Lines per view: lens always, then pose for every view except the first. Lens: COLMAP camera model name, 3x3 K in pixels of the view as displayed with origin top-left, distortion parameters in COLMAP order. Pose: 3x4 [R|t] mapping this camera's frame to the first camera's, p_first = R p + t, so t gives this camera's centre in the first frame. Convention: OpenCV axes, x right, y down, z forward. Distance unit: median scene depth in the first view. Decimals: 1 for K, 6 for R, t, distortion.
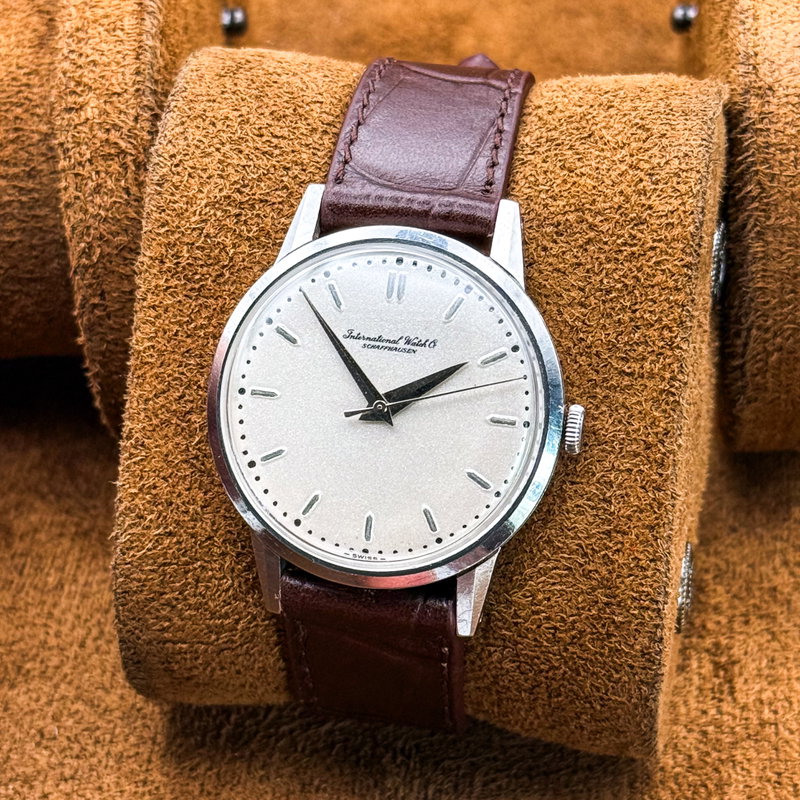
lens RADIAL K [[2288.2, 0, 400.0], [0, 2288.2, 400.0], [0, 0, 1]] dist [0.107680, 0.980586]
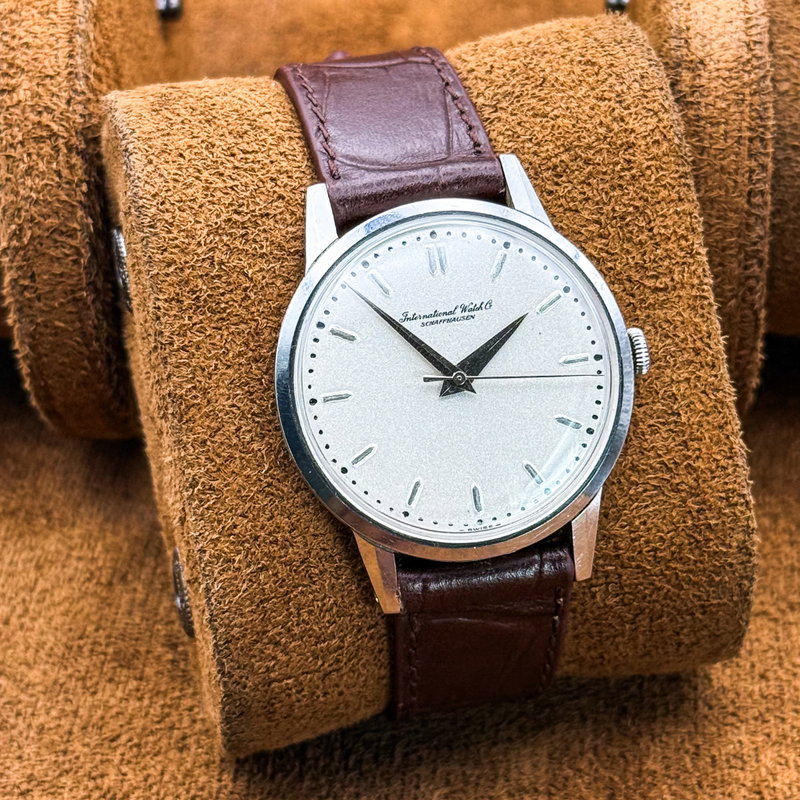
lens RADIAL K [[2288.2, 0, 400.0], [0, 2288.2, 400.0], [0, 0, 1]] dist [0.107680, 0.980586]
pose [[0.918468, -0.253002, 0.303984, -0.325119], [0.267053, 0.963670, -0.004833, 0.009813], [-0.291718, 0.085619, 0.952665, 0.052982]]
